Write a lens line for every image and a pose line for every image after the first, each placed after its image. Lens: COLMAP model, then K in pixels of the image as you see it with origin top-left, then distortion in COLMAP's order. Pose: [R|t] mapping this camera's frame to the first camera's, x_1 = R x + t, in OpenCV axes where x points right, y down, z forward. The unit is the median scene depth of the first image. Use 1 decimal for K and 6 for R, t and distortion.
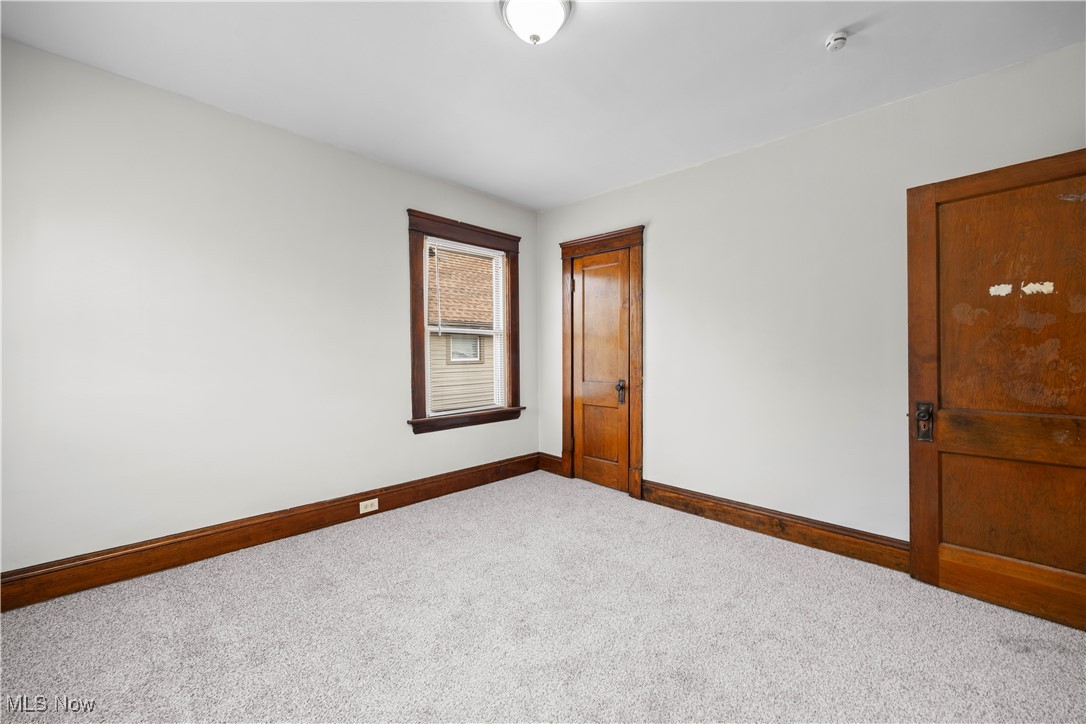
lens RADIAL K [[428.7, 0, 539.6], [0, 428.7, 354.6], [0, 0, 1]] dist [-0.005346, -0.000194]
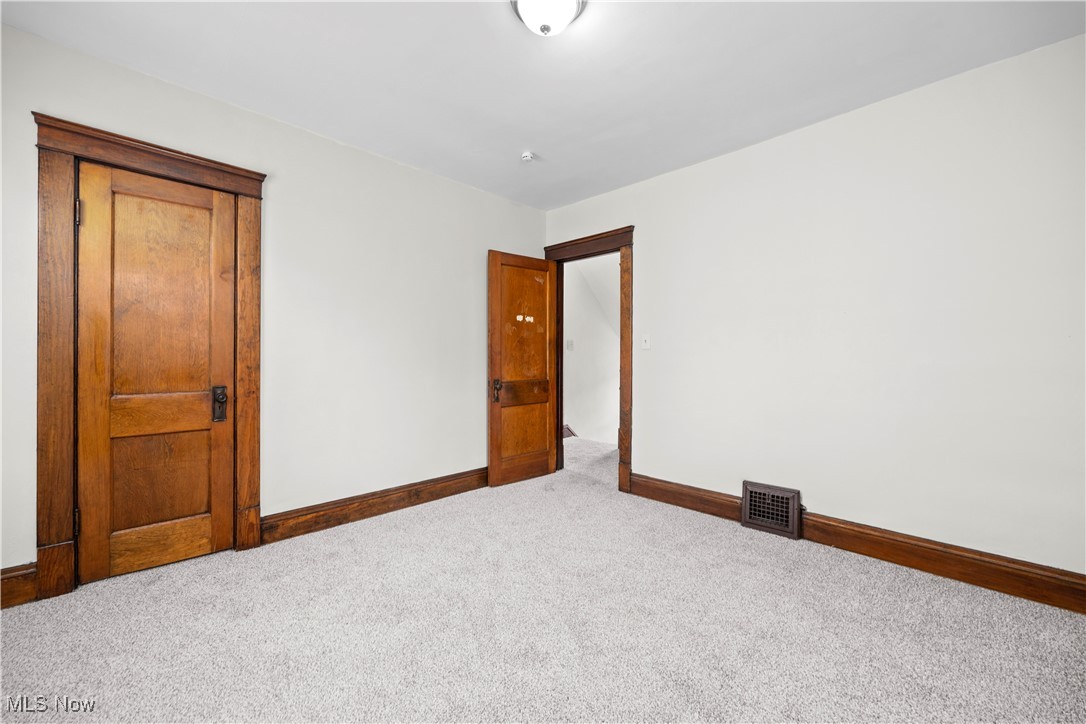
lens RADIAL K [[428.7, 0, 539.6], [0, 428.7, 354.6], [0, 0, 1]] dist [-0.005346, -0.000194]
pose [[0.000373, -0.000501, 1.000000, -0.506859], [-0.004628, 0.999989, 0.000503, 0.007746], [-0.999989, -0.004628, 0.000371, 0.531672]]
